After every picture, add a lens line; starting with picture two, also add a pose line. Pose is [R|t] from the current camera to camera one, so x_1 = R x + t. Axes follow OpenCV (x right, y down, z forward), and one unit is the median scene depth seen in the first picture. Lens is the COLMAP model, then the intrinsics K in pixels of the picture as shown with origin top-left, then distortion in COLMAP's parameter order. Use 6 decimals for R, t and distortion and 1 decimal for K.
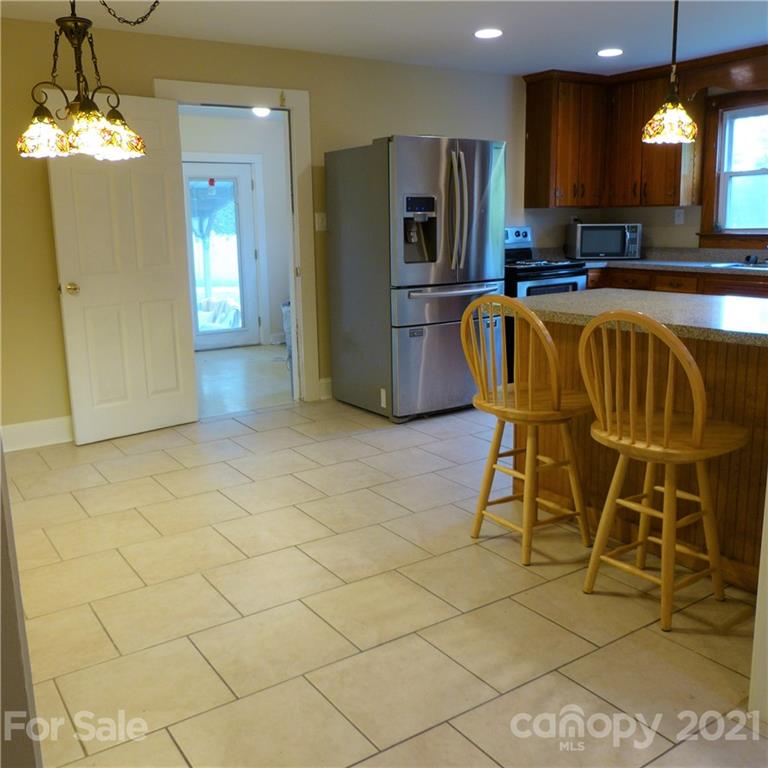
lens RADIAL K [[763.1, 0, 363.5], [0, 763.1, 383.1], [0, 0, 1]] dist [-0.039522, 0.017471]
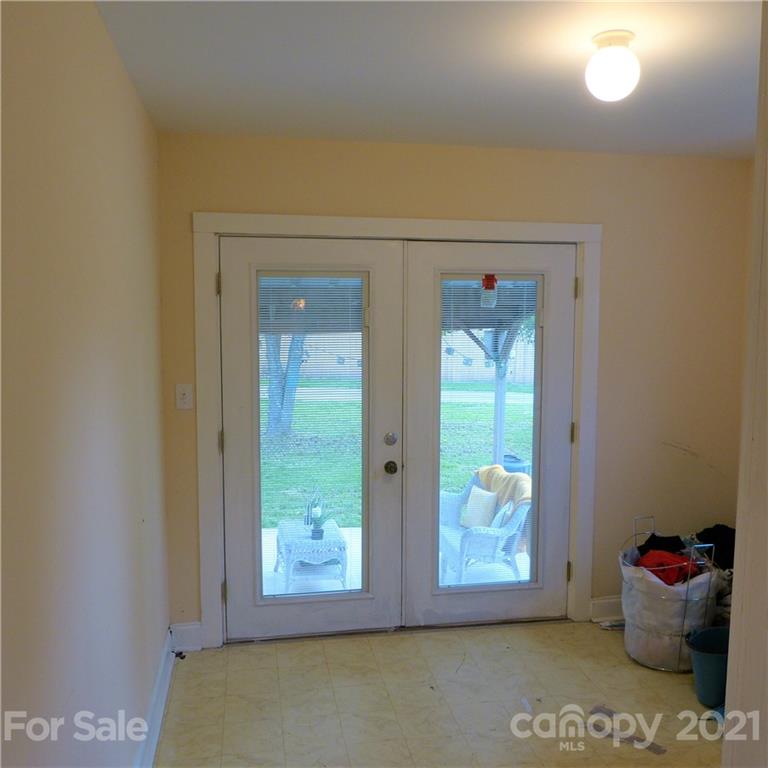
lens RADIAL K [[763.8, 0, 382.1], [0, 763.8, 386.7], [0, 0, 1]] dist [-0.025392, 0.002393]
pose [[0.920015, 0.064858, -0.386479, -0.068277], [-0.104990, 0.990950, -0.083631, -0.143012], [0.377557, 0.117518, 0.918499, 0.511070]]
